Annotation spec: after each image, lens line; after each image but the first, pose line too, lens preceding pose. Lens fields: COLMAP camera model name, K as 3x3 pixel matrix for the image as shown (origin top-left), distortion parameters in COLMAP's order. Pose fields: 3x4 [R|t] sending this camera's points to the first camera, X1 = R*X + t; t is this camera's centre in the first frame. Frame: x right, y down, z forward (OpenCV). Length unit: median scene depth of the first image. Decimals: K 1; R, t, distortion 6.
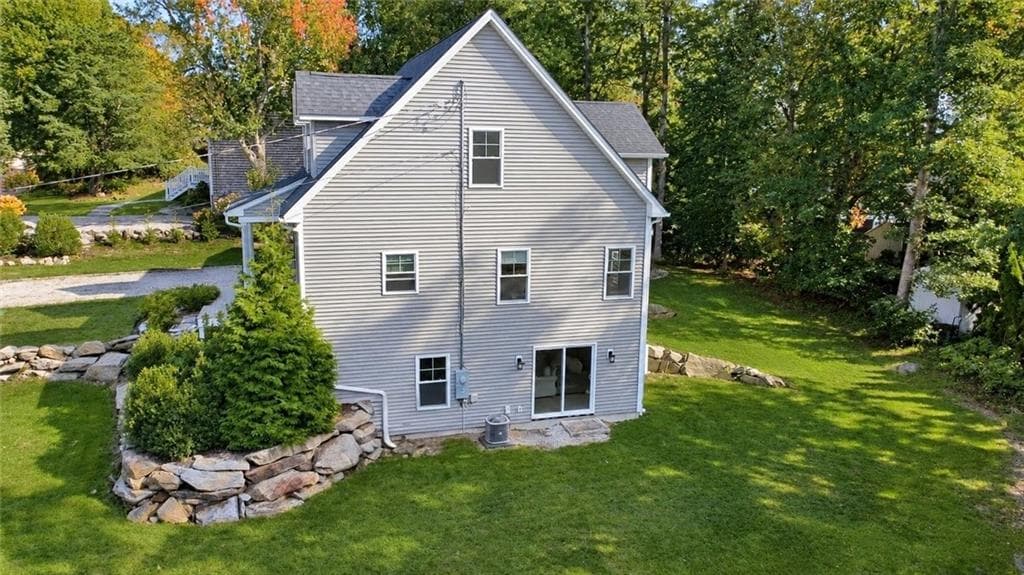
lens RADIAL K [[744.7, 0, 512.0], [0, 744.7, 287.5], [0, 0, 1]] dist [-0.002767, -0.003404]
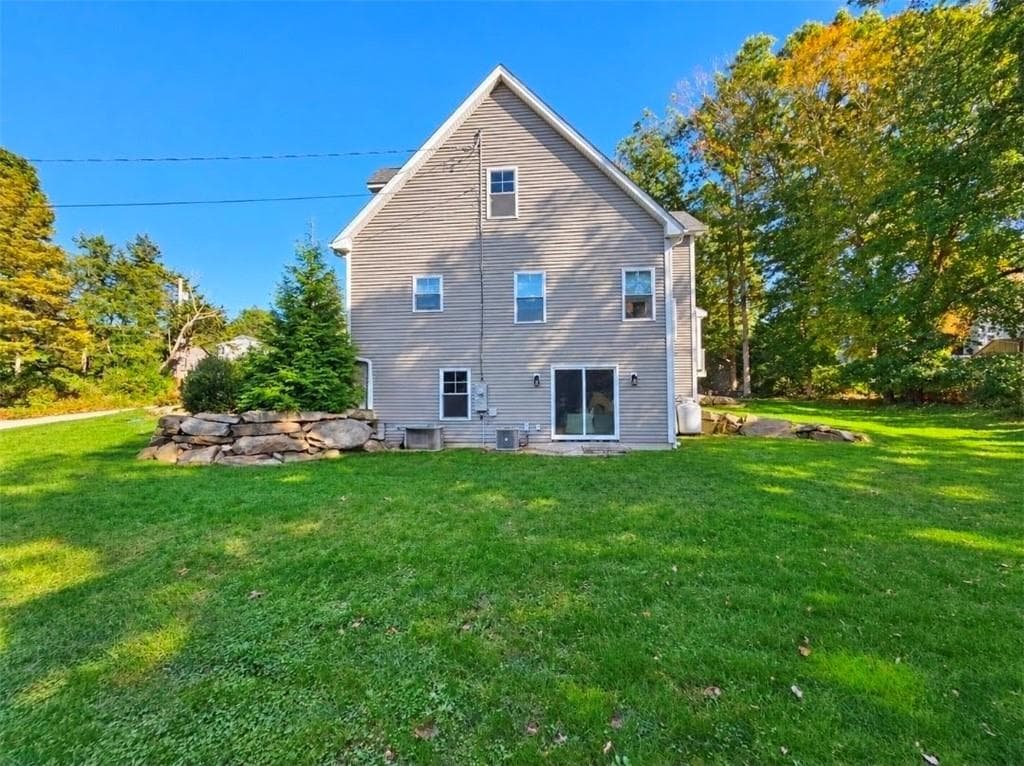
lens RADIAL K [[425.2, 0, 519.9], [0, 425.2, 383.0], [0, 0, 1]] dist [-0.002370, -0.000167]
pose [[0.928541, -0.036006, -0.369480, 0.214112], [-0.052579, 0.972496, -0.226908, 0.247919], [0.367488, 0.230120, 0.901109, 0.468843]]
